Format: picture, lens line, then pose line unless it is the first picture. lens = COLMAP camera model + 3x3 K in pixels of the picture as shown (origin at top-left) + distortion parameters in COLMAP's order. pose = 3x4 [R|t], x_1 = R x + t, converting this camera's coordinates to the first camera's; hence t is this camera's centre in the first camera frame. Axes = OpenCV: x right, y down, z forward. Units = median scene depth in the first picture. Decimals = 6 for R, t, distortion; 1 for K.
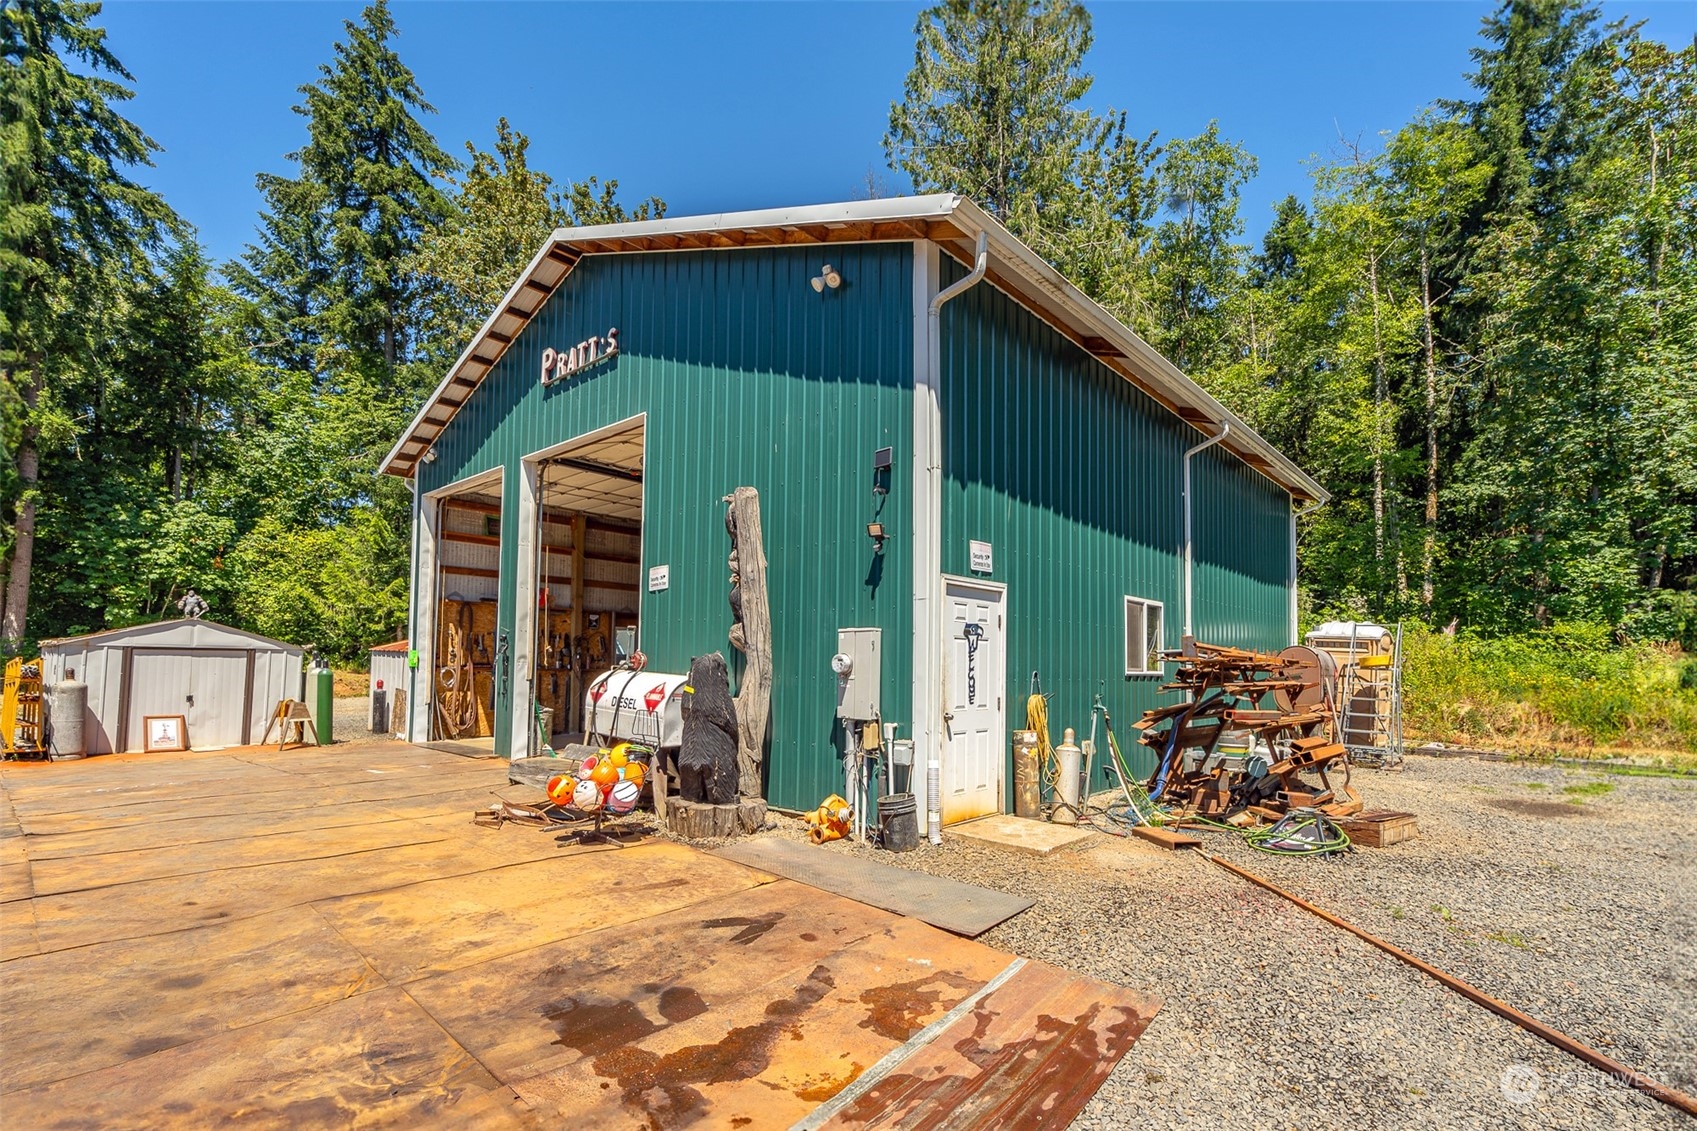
lens RADIAL K [[775.8, 0, 840.1], [0, 775.8, 641.5], [0, 0, 1]] dist [-0.002564, -0.000930]
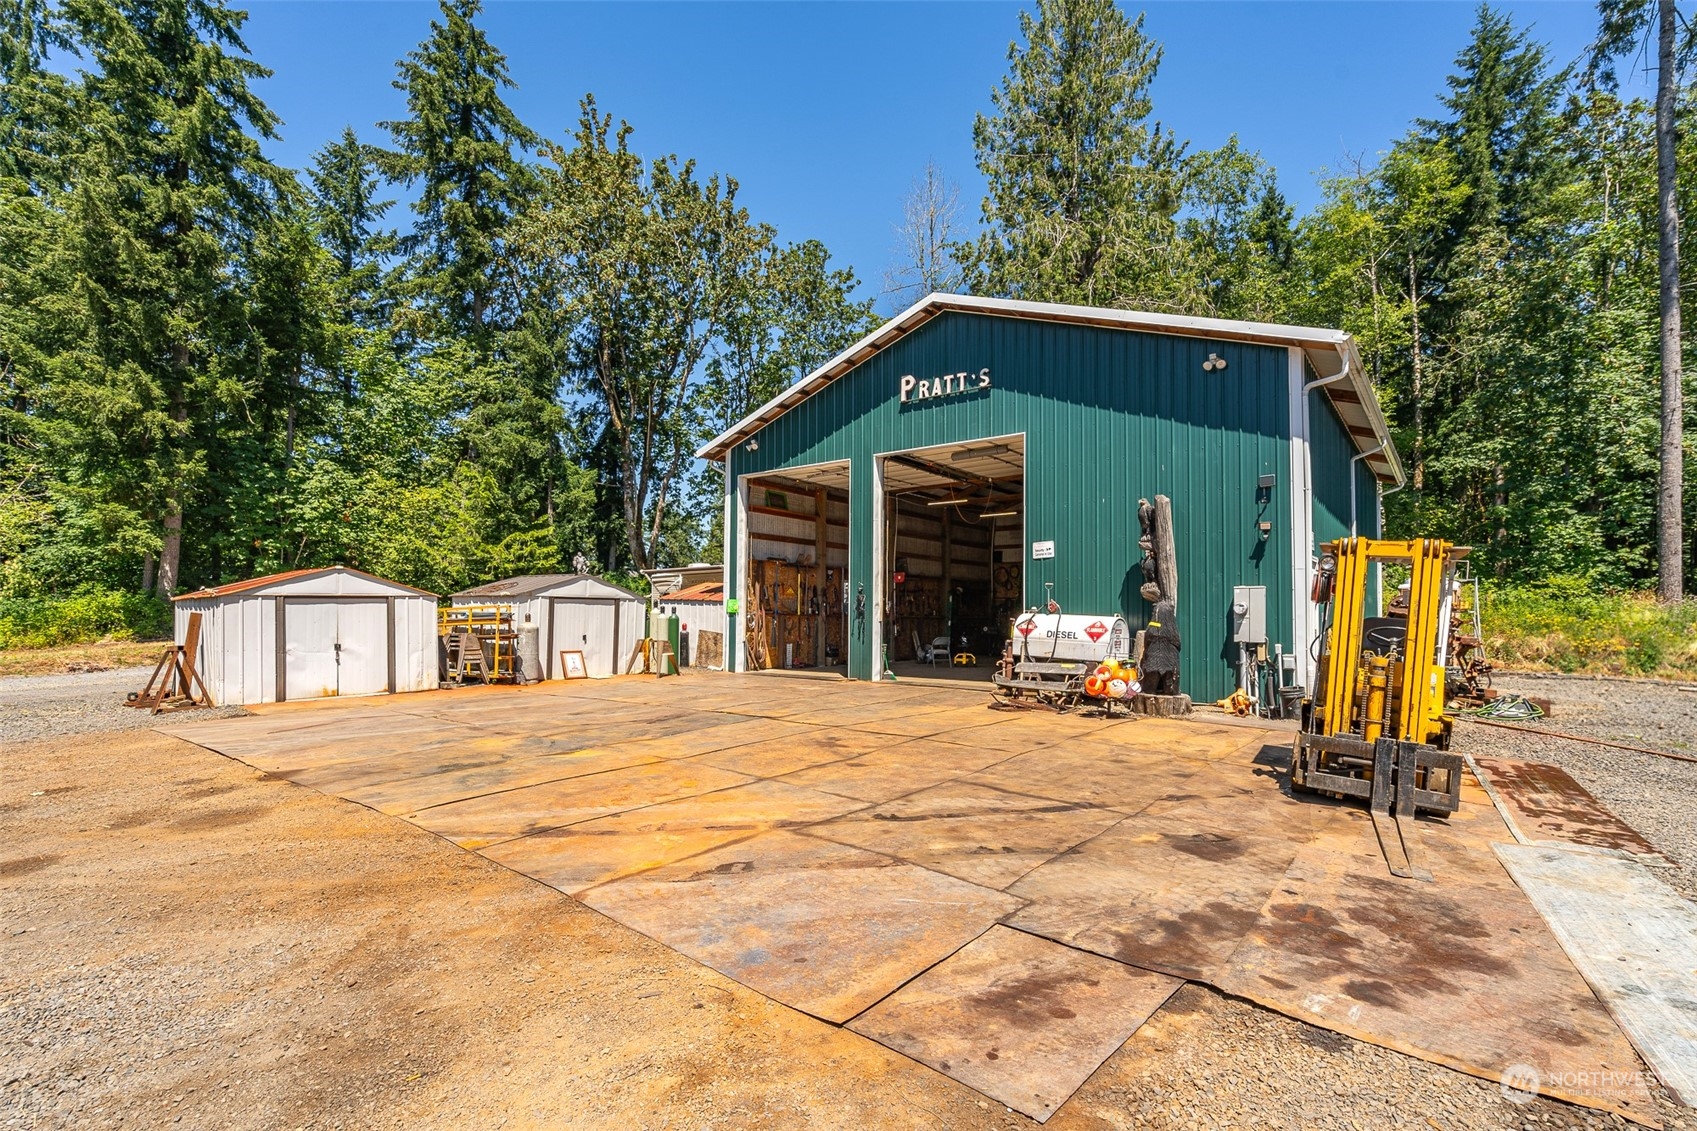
lens RADIAL K [[772.4, 0, 847.5], [0, 772.4, 595.1], [0, 0, 1]] dist [-0.001579, 0.000634]
pose [[0.997373, -0.001405, 0.072422, -0.281229], [0.000753, 0.999959, 0.009034, -0.004030], [-0.072431, -0.008955, 0.997333, -0.164277]]
